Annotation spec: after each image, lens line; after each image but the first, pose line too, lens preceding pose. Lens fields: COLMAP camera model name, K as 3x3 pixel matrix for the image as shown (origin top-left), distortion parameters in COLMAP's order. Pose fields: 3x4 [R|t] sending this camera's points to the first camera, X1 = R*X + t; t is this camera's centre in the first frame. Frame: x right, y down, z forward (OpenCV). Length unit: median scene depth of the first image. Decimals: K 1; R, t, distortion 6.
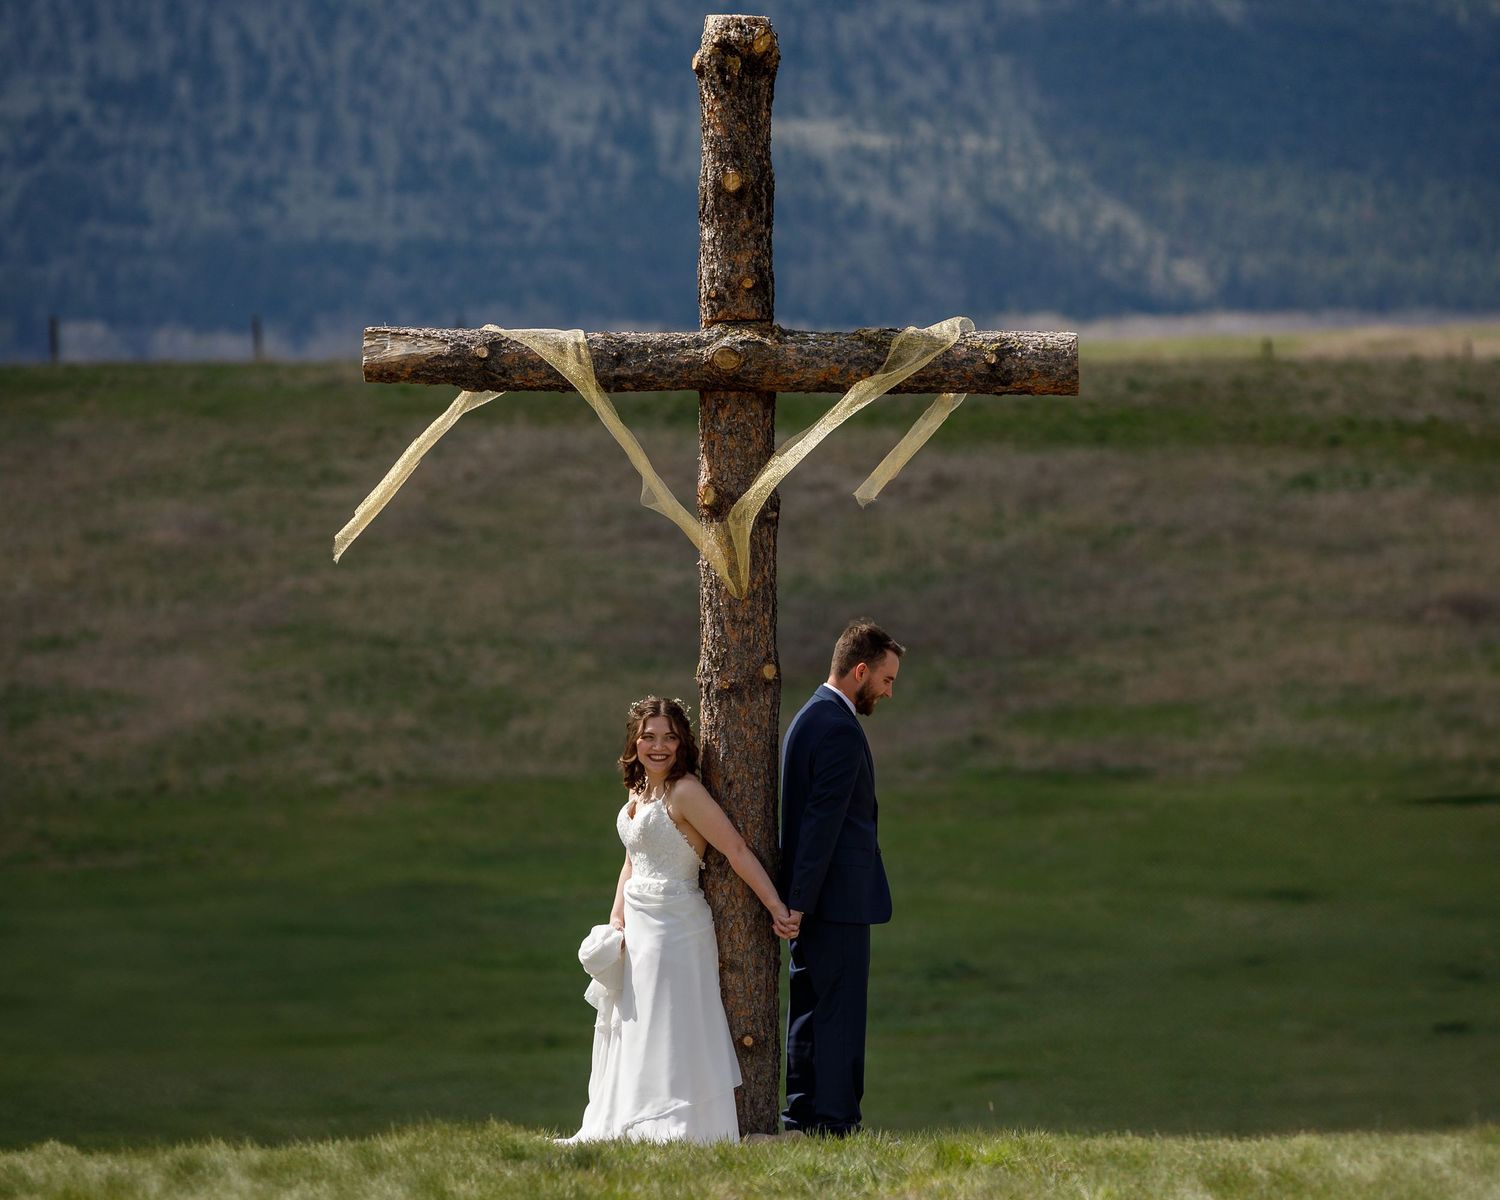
lens RADIAL K [[9391.5, 0, 750.0], [0, 9391.5, 600.0], [0, 0, 1]] dist [0.314599, 10.462413]
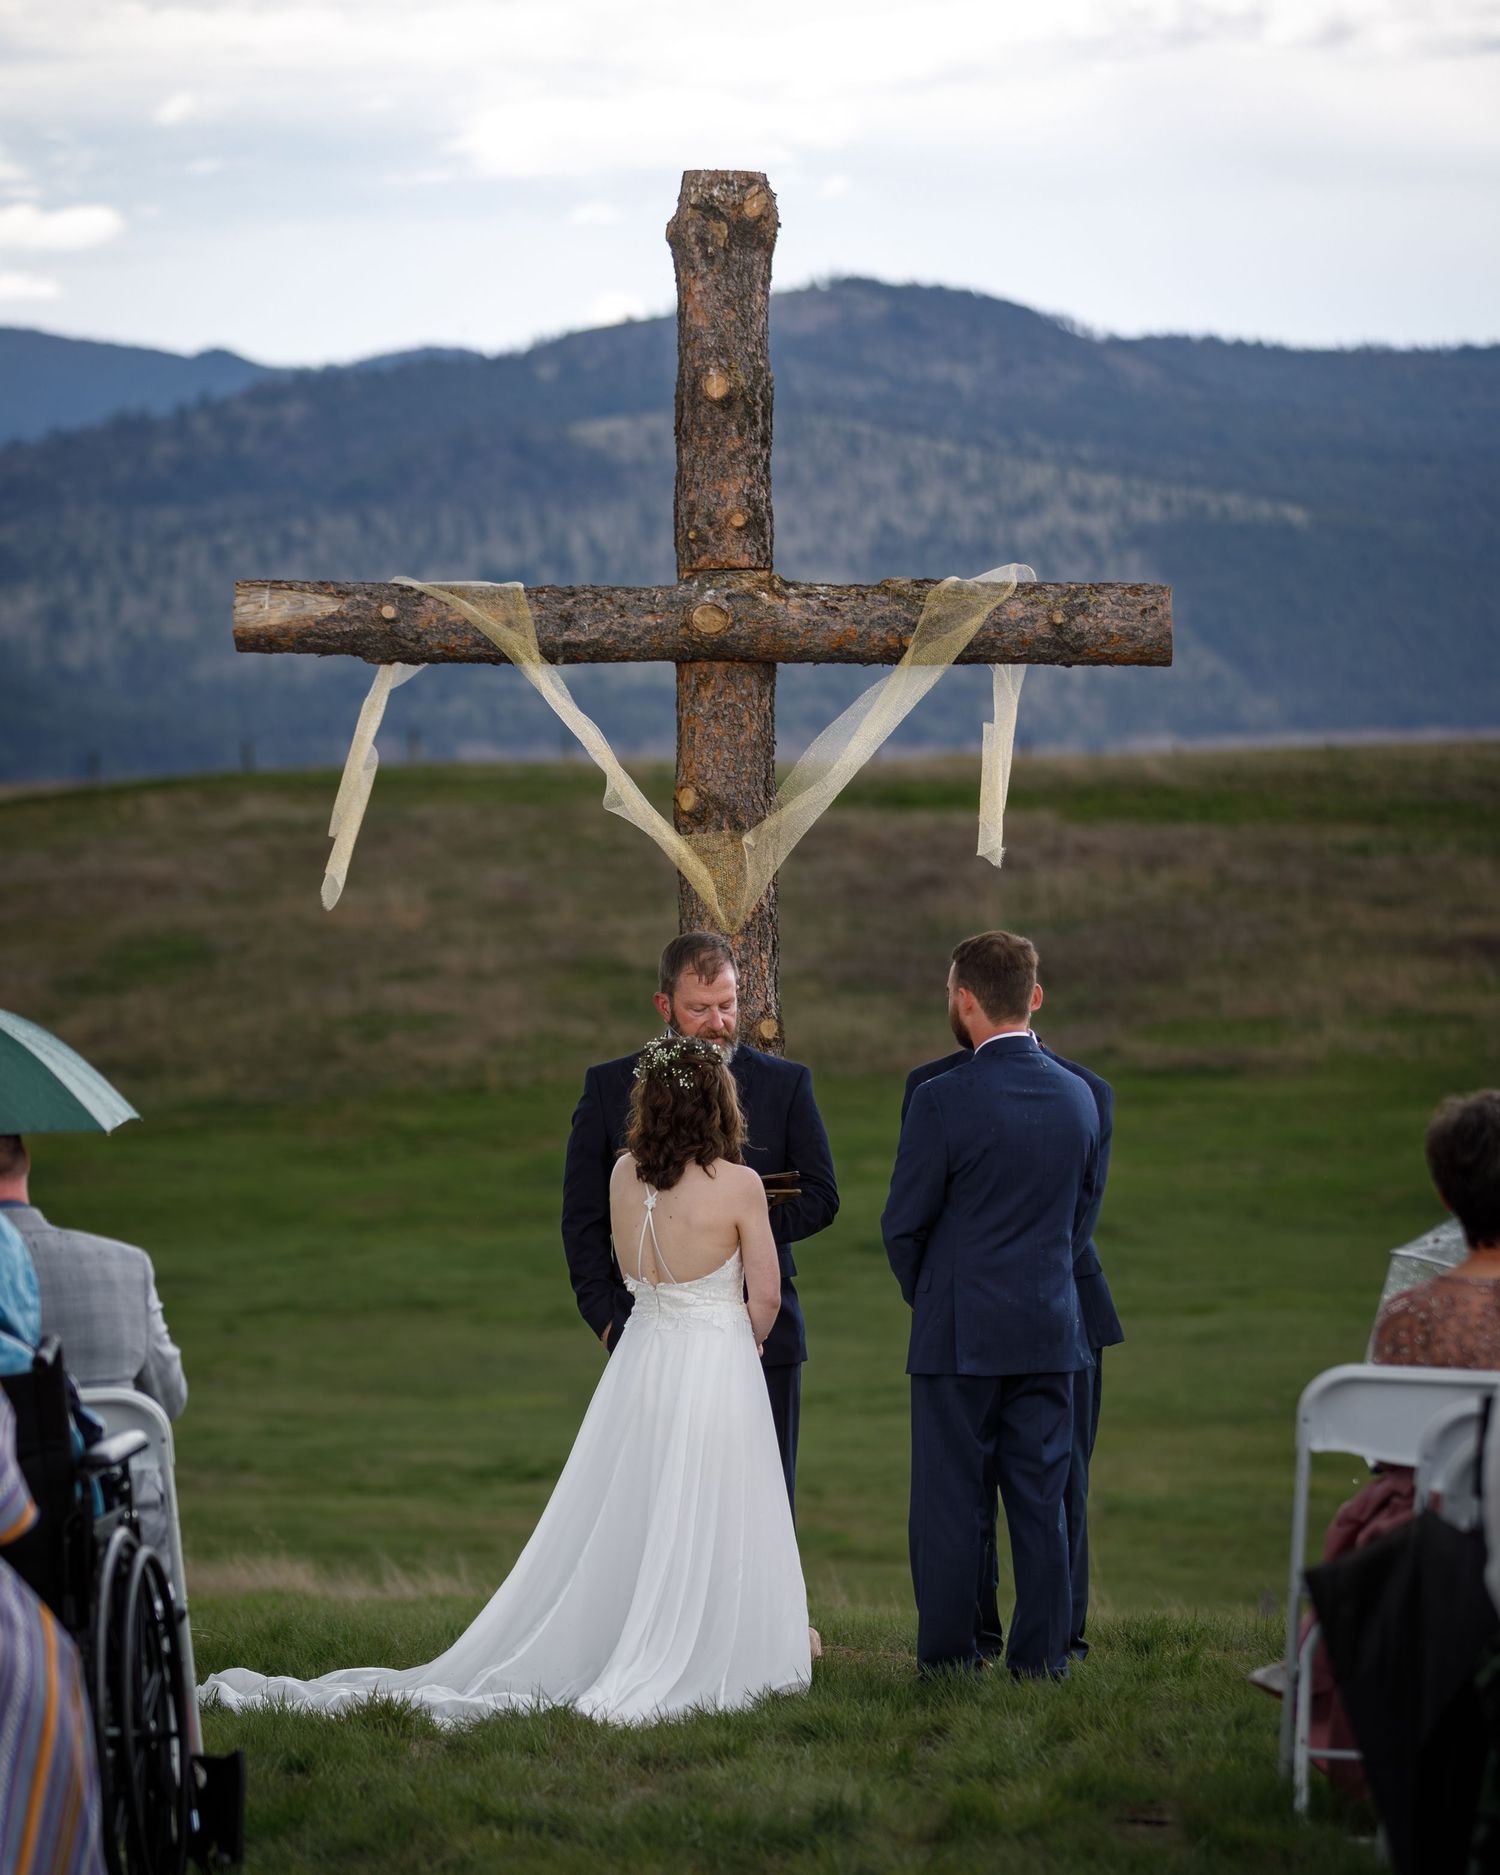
lens RADIAL K [[6601.5, 0, 750.0], [0, 6601.5, 937.5], [0, 0, 1]] dist [0.282369, 0.943784]
pose [[0.999502, -0.003121, -0.031398, 0.017483], [0.003103, 0.999995, -0.000607, 0.000494], [0.031399, 0.000509, 0.999507, 0.463121]]
